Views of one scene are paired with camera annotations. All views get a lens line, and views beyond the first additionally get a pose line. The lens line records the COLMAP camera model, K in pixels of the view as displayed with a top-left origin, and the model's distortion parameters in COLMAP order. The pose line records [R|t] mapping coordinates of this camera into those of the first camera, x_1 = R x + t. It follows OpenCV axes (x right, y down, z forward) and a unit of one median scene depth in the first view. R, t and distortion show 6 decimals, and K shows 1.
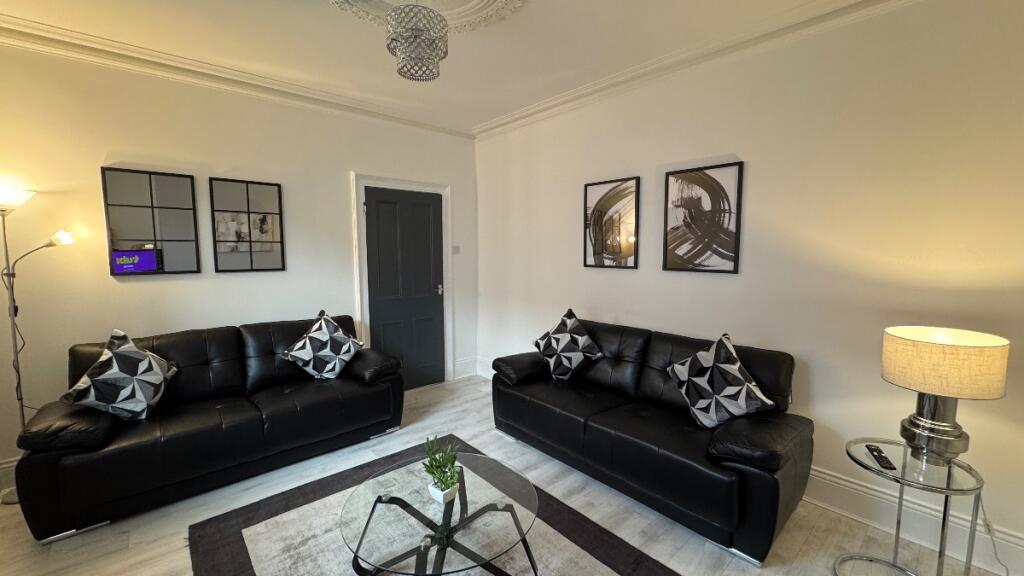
lens RADIAL K [[403.1, 0, 515.4], [0, 403.1, 281.4], [0, 0, 1]] dist [0.000012, -0.000805]
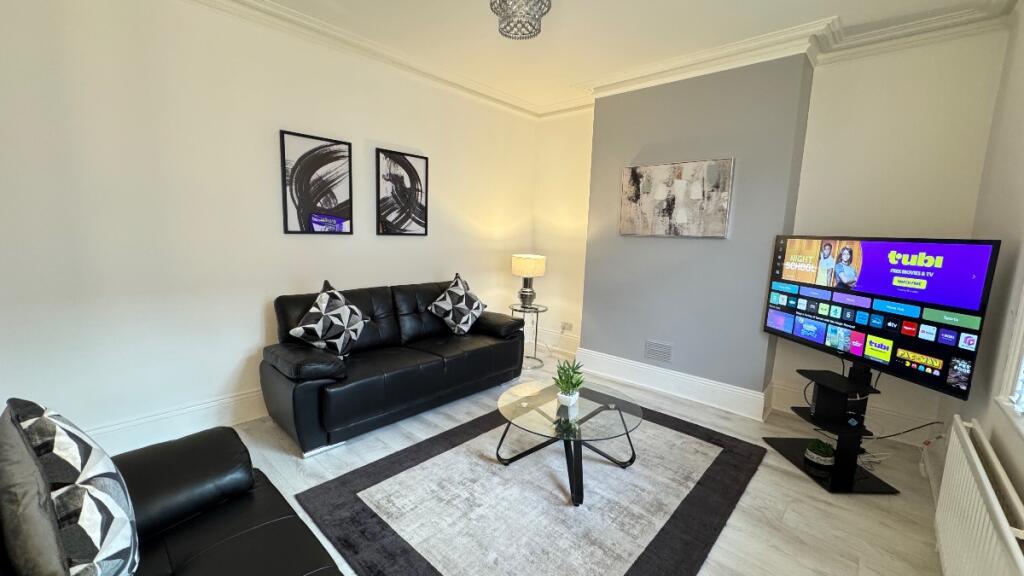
lens RADIAL K [[403.1, 0, 509.1], [0, 403.1, 288.2], [0, 0, 1]] dist [0.000012, -0.000805]
pose [[-0.092731, -0.126397, 0.987636, -0.856826], [0.070340, 0.988600, 0.133125, -0.003052], [-0.993204, 0.081815, -0.082783, 0.771988]]
